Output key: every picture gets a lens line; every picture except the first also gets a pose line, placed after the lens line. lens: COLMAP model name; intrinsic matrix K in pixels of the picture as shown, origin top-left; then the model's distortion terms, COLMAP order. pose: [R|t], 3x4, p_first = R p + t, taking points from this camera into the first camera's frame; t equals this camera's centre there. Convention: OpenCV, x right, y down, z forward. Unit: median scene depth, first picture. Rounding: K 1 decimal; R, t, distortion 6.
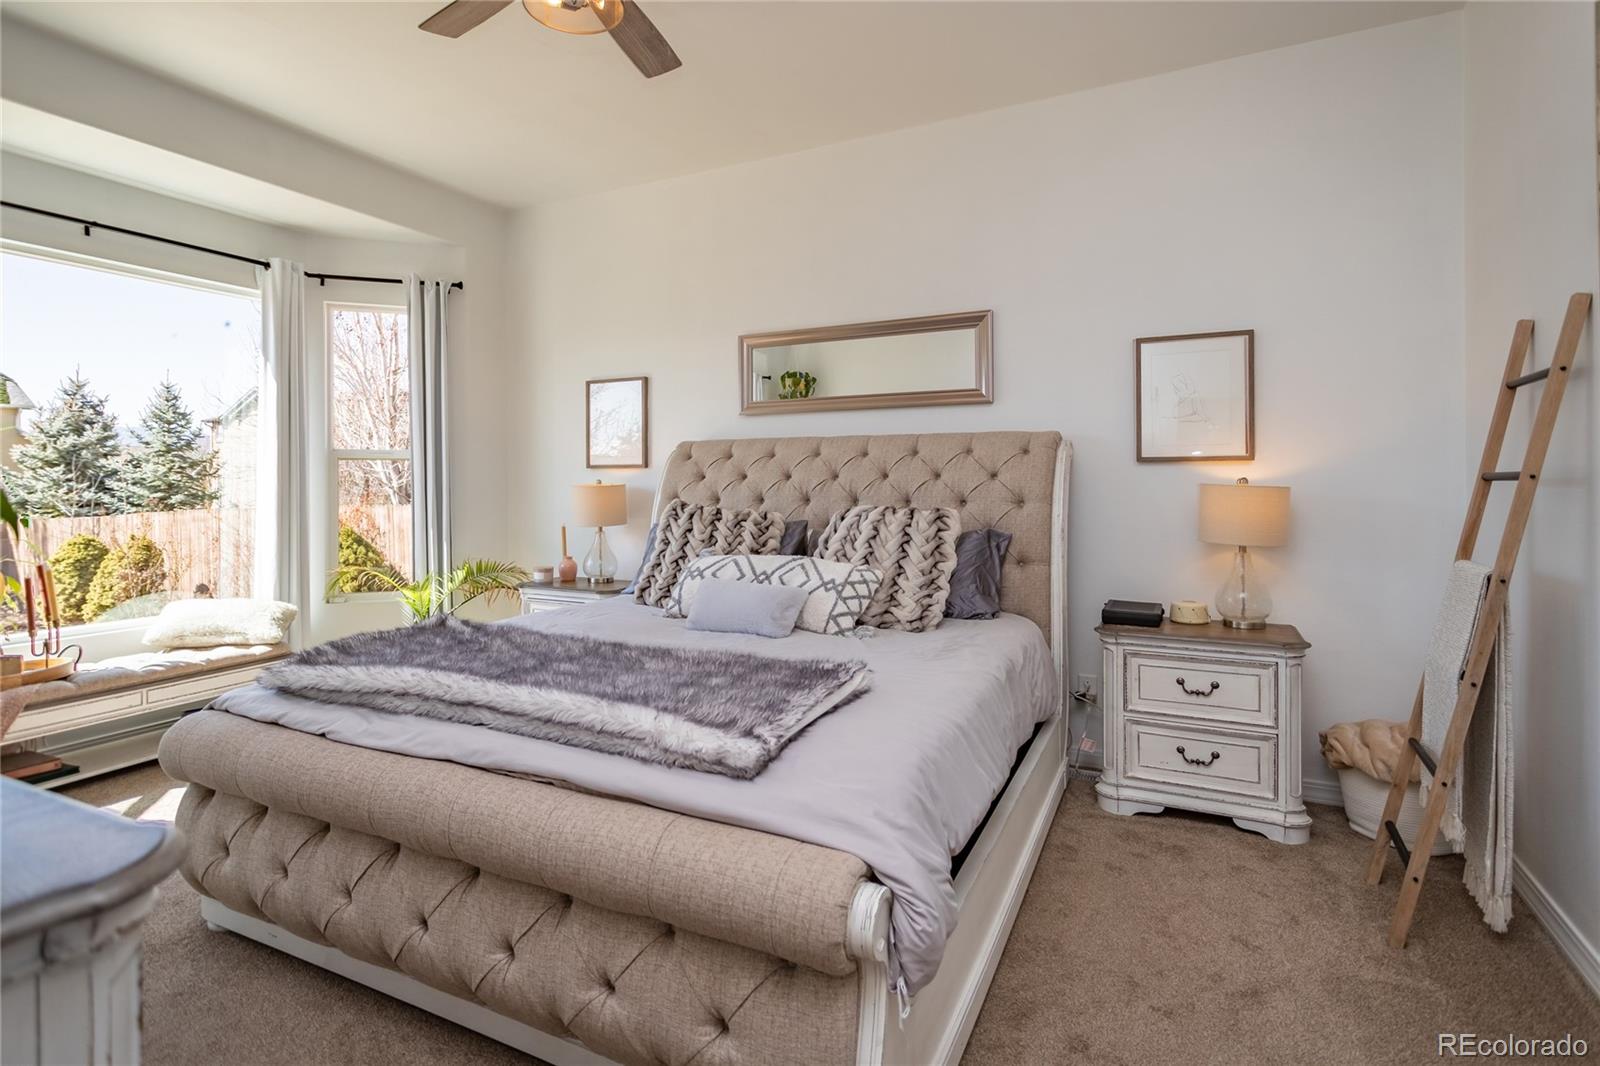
lens RADIAL K [[787.3, 0, 799.0], [0, 787.3, 489.3], [0, 0, 1]] dist [0.001061, 0.001249]
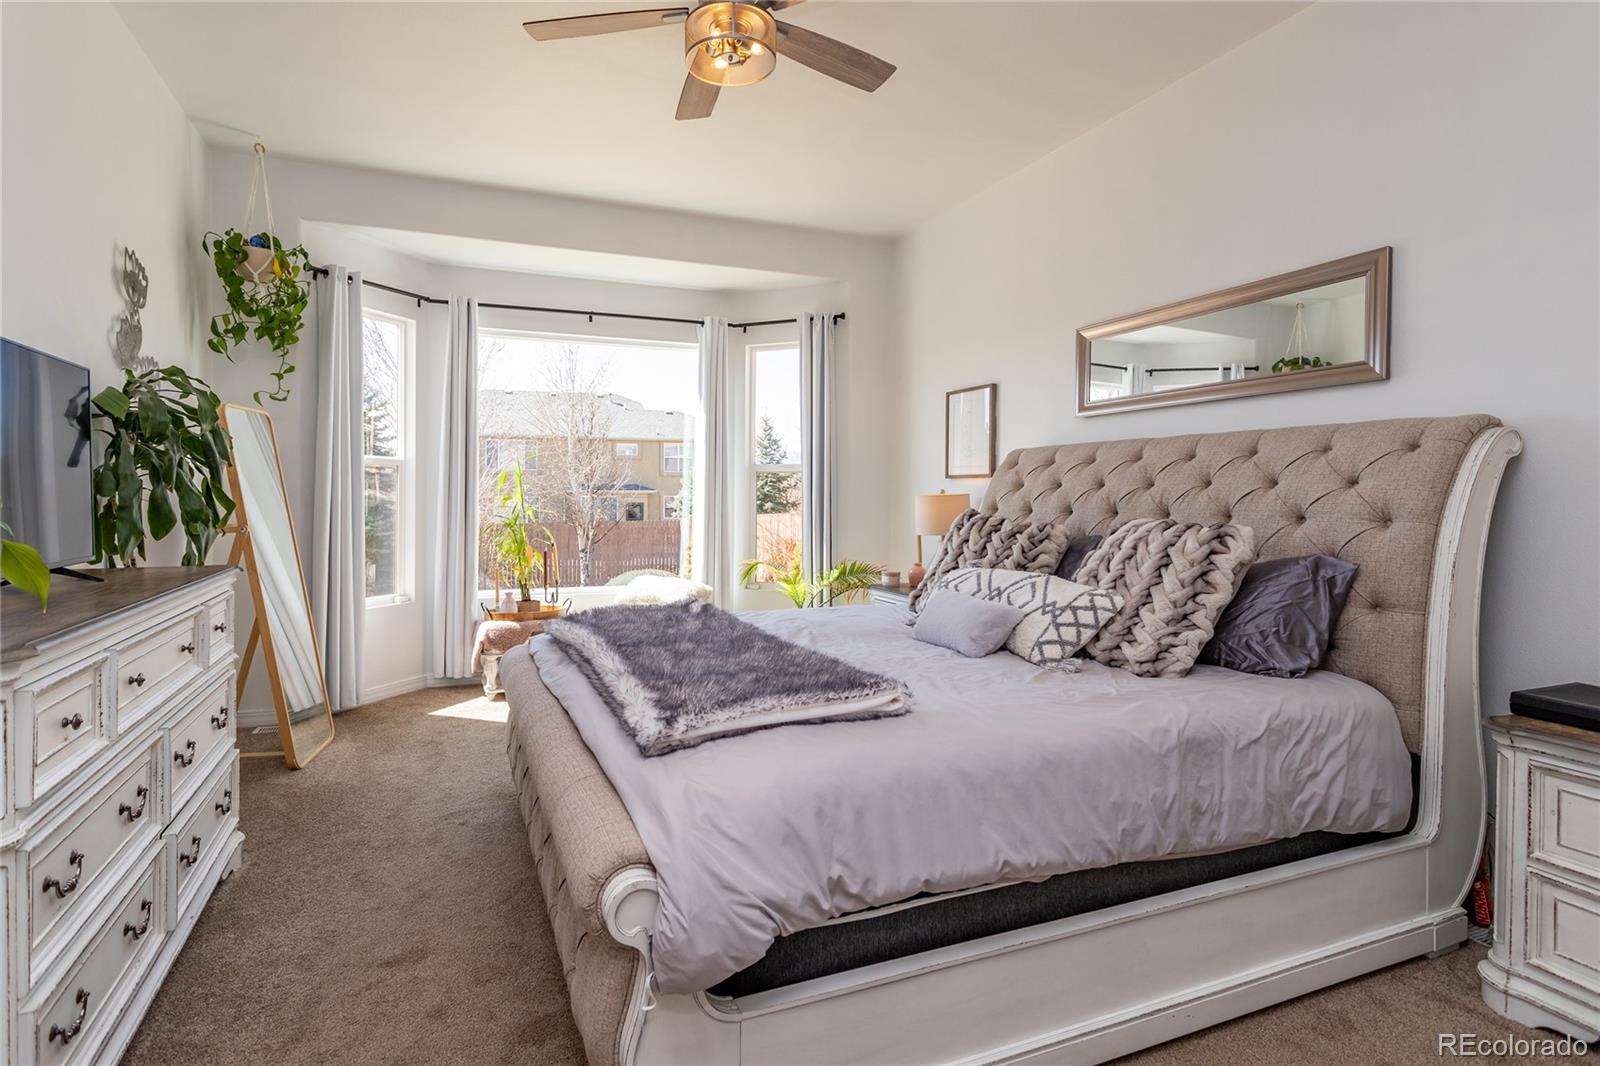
lens RADIAL K [[794.4, 0, 795.8], [0, 794.4, 507.1], [0, 0, 1]] dist [0.001742, 0.000925]
pose [[0.757474, 0.015603, -0.652679, 0.372129], [-0.012639, 0.999877, 0.009236, 0.005168], [0.652743, 0.001253, 0.757578, 0.139655]]
